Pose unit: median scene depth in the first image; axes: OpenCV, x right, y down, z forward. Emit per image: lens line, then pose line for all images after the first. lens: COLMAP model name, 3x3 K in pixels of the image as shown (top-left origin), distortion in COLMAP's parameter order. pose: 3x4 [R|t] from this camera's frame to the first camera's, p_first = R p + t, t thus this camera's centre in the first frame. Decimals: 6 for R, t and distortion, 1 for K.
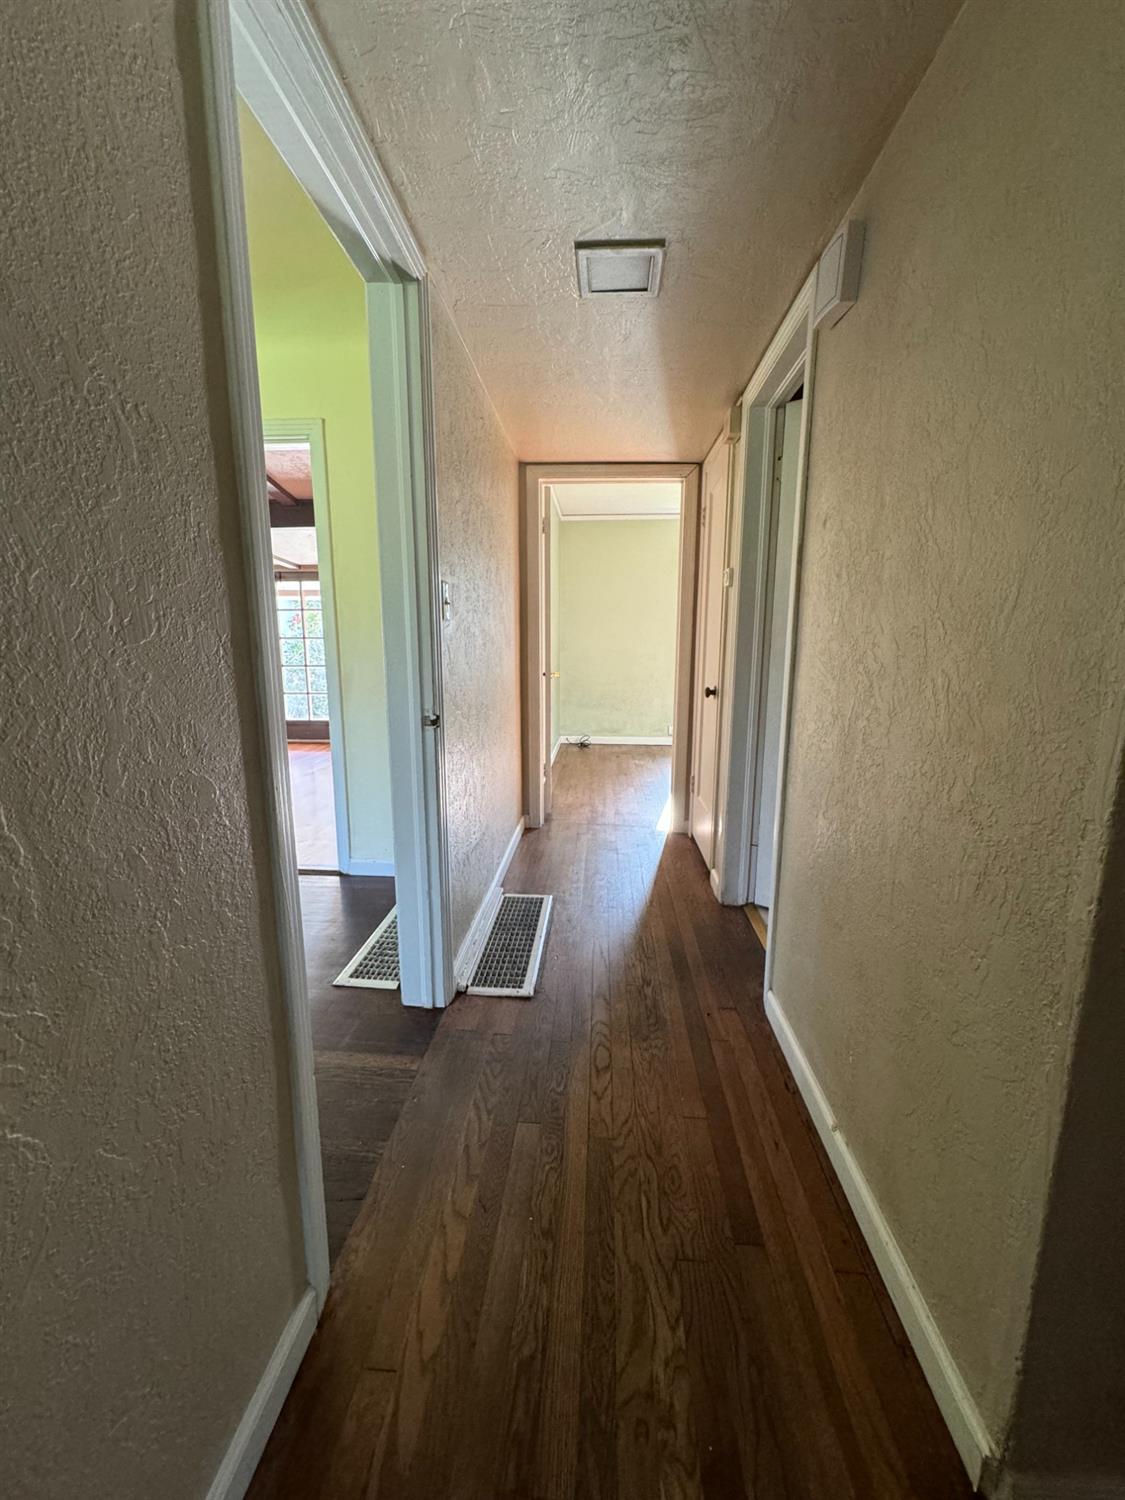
lens RADIAL K [[597.5, 0, 562.5], [0, 597.5, 752.7], [0, 0, 1]] dist [-0.002404, 0.000902]
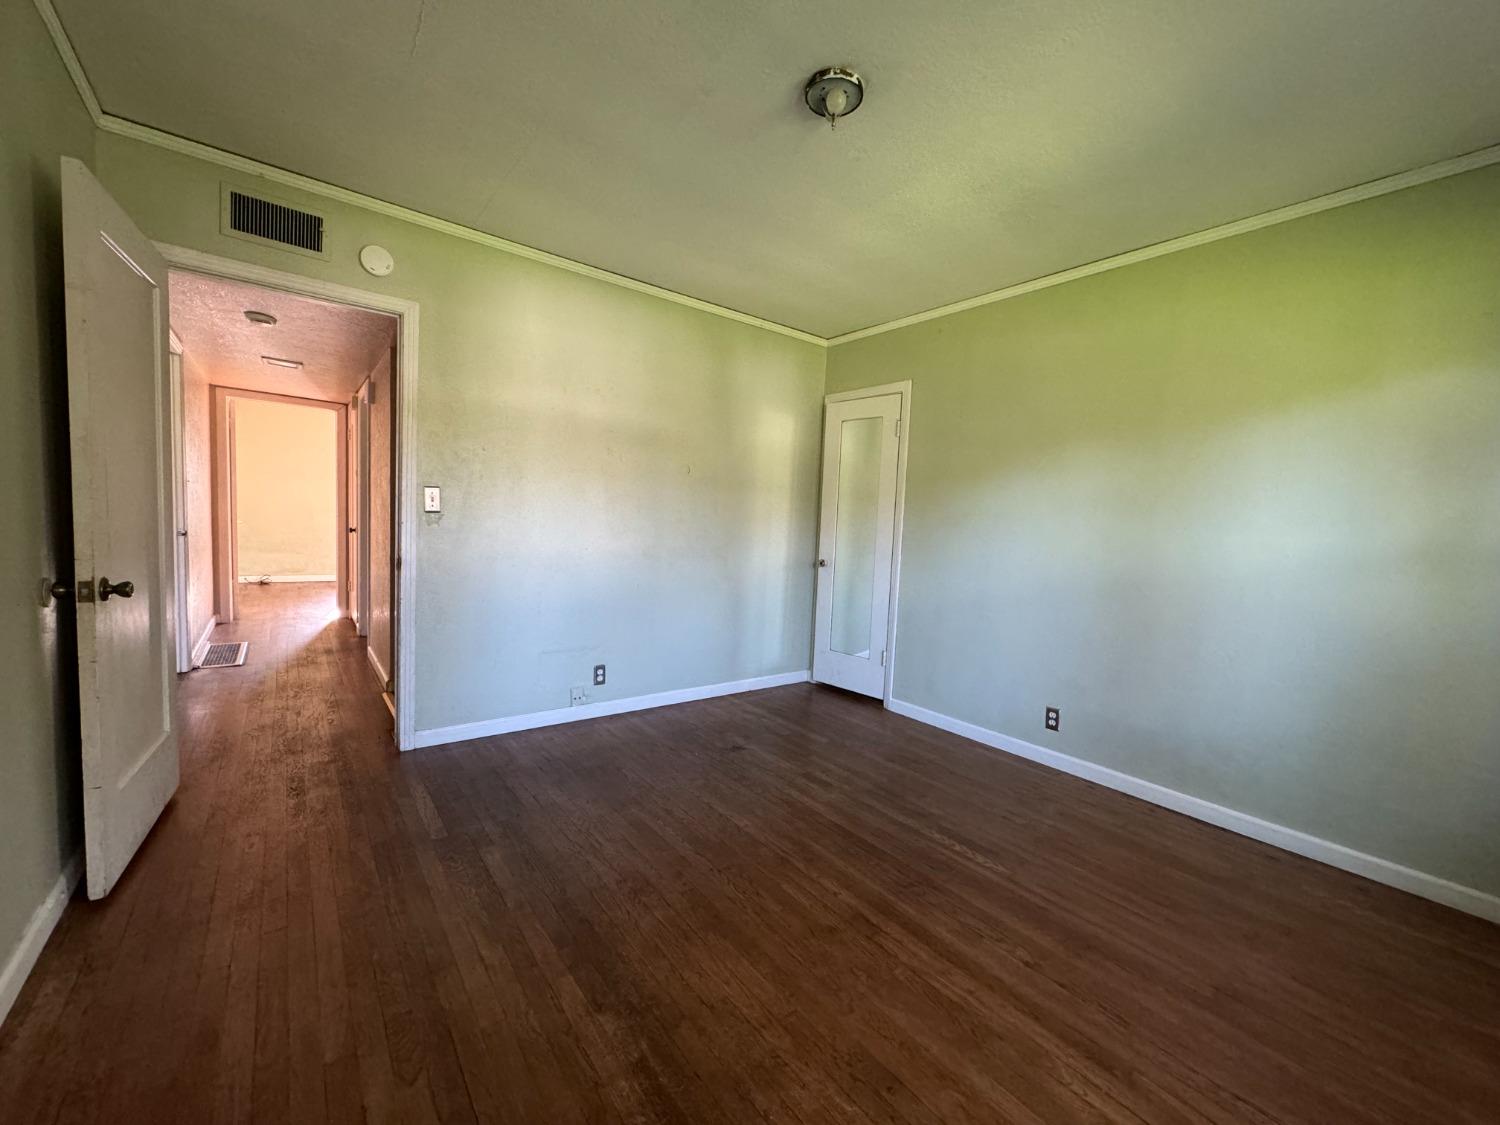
lens RADIAL K [[597.5, 0, 758.6], [0, 597.5, 560.9], [0, 0, 1]] dist [-0.002404, 0.000902]
pose [[0.741265, -0.014045, 0.671065, -0.061344], [0.074650, 0.995304, -0.061628, 0.176746], [-0.667048, 0.095777, 0.738832, -1.064303]]
